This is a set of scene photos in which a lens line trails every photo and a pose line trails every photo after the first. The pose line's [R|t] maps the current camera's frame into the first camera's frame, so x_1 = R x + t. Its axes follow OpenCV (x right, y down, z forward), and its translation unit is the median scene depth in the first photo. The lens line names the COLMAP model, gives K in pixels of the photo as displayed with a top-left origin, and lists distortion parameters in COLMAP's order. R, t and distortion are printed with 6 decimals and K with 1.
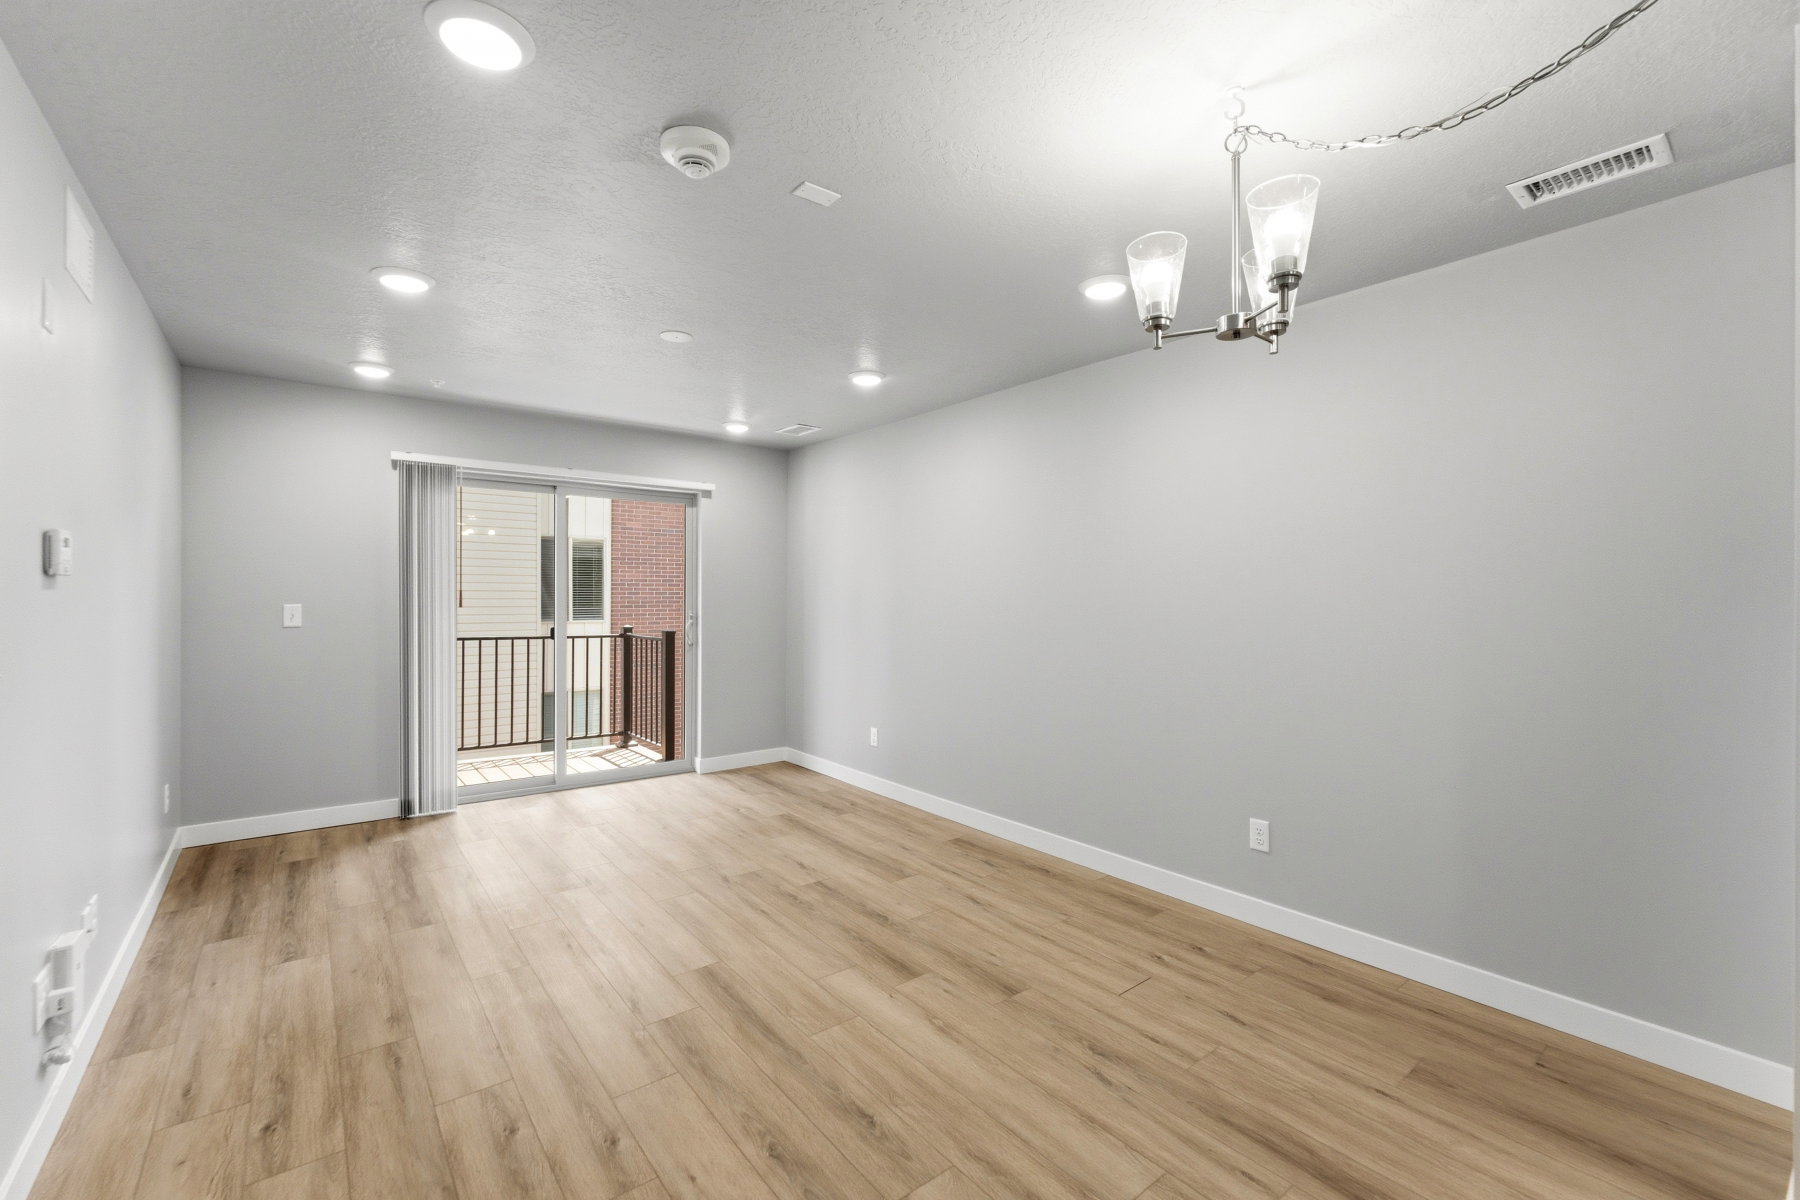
lens RADIAL K [[754.3, 0, 888.5], [0, 754.3, 600.1], [0, 0, 1]] dist [-0.000775, -0.000111]
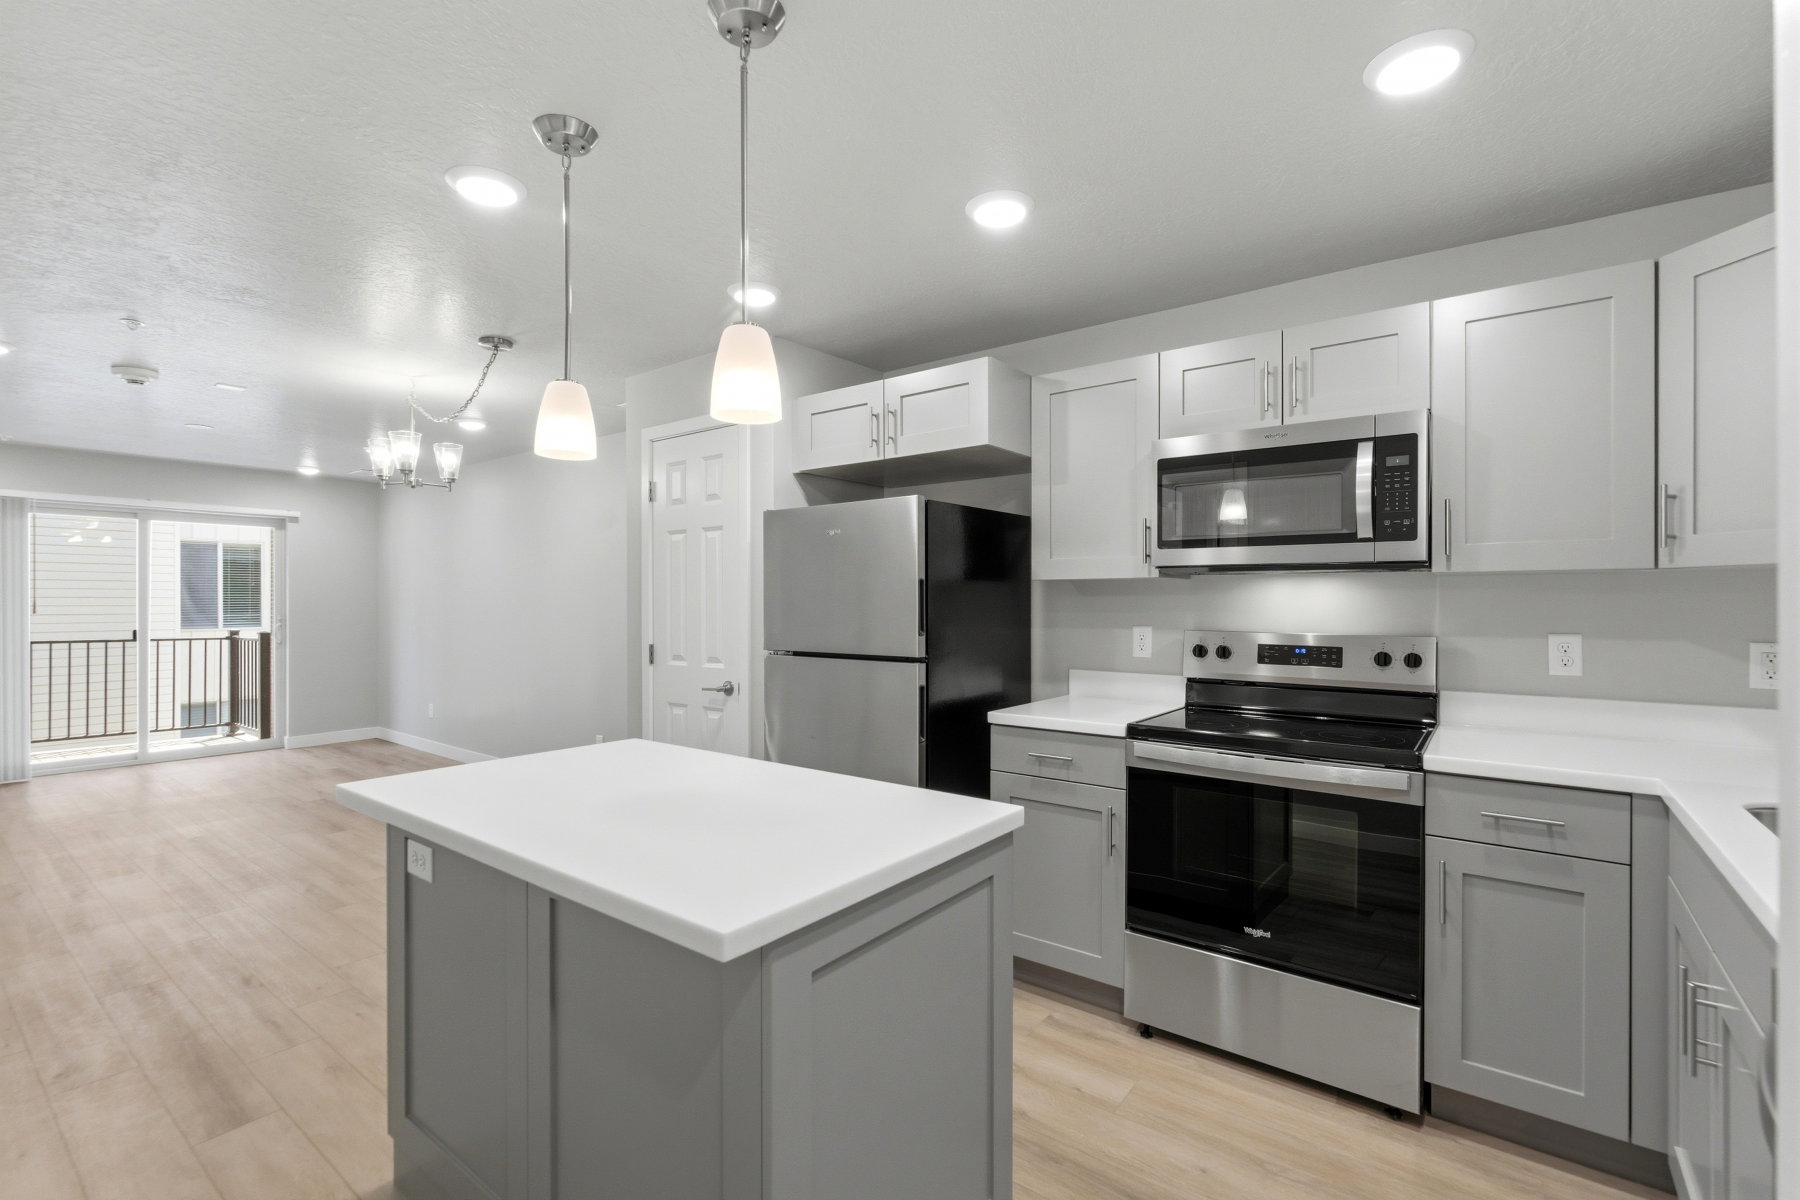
lens RADIAL K [[786.3, 0, 880.7], [0, 786.3, 602.8], [0, 0, 1]] dist [0.001442, 0.000357]
pose [[0.967782, -0.002057, 0.251783, 0.564782], [0.002984, 0.999990, -0.003301, 0.001797], [-0.251774, 0.003946, 0.967778, -0.744697]]
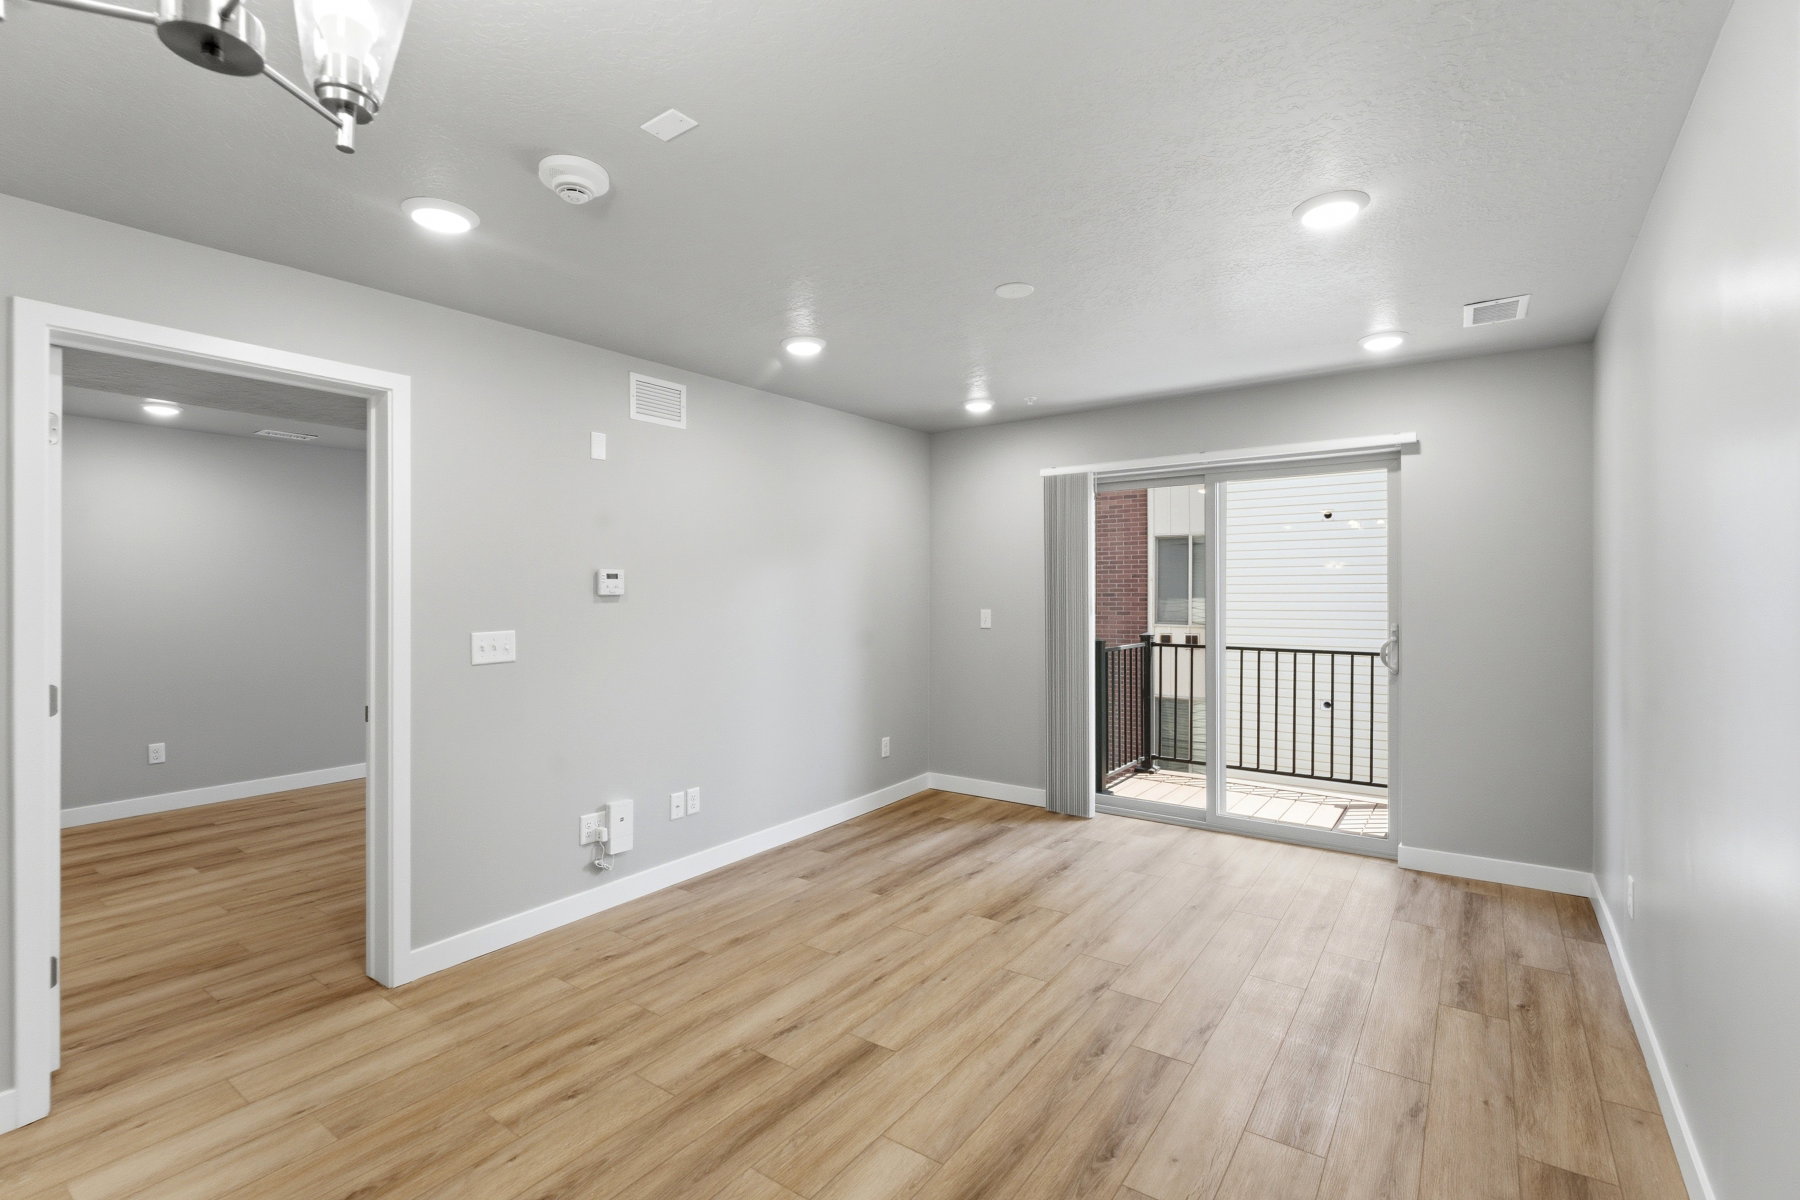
lens RADIAL K [[807.9, 0, 909.2], [0, 807.9, 598.9], [0, 0, 1]] dist [-0.001697, 0.000773]
pose [[0.293081, -0.001424, -0.956086, 0.487289], [0.000593, 0.999999, -0.001308, -0.011722], [0.956087, -0.000184, 0.293082, 0.586501]]
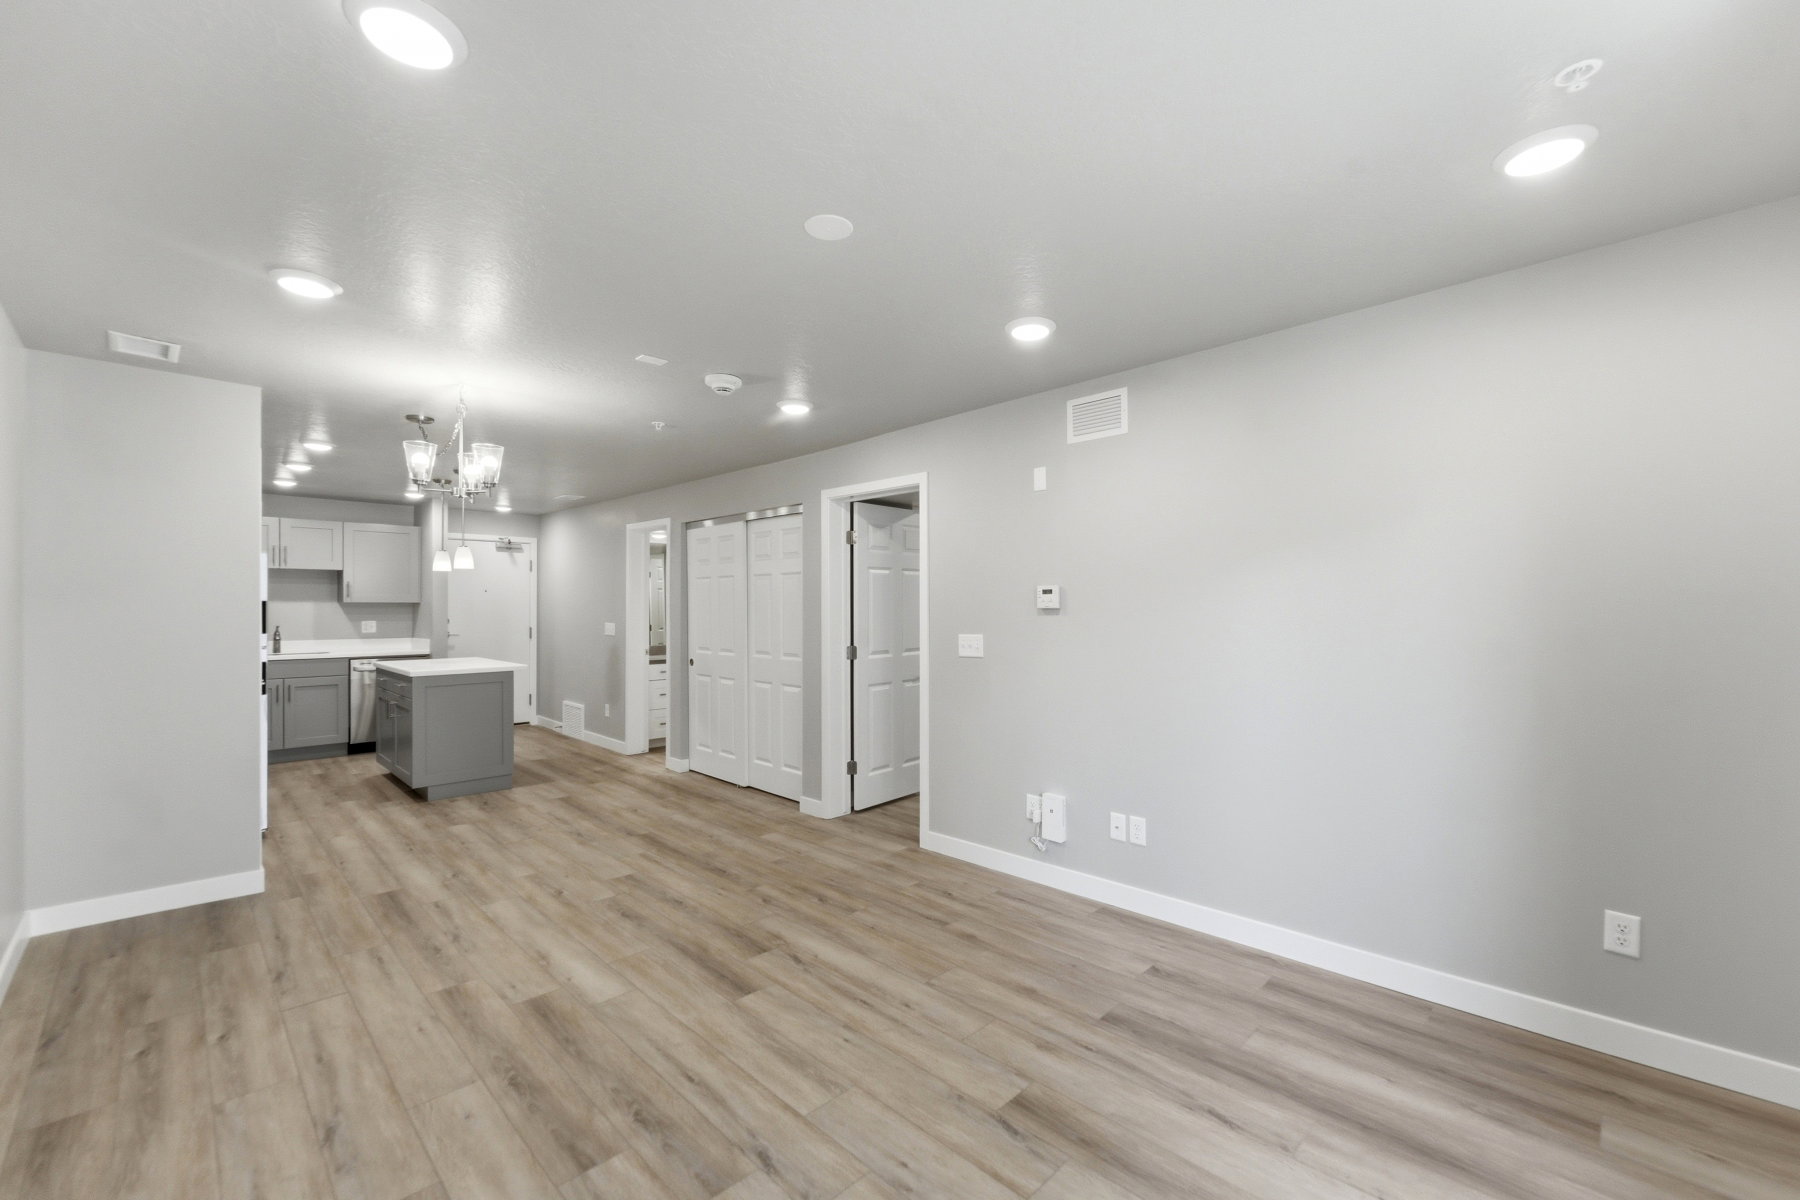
lens RADIAL K [[739.1, 0, 899.6], [0, 739.1, 607.4], [0, 0, 1]] dist [-0.001886, 0.000446]
pose [[-0.991780, -0.002112, -0.127936, -0.241333], [-0.002370, 0.999995, 0.001864, -0.020760], [0.127932, 0.002151, -0.991781, 1.522330]]
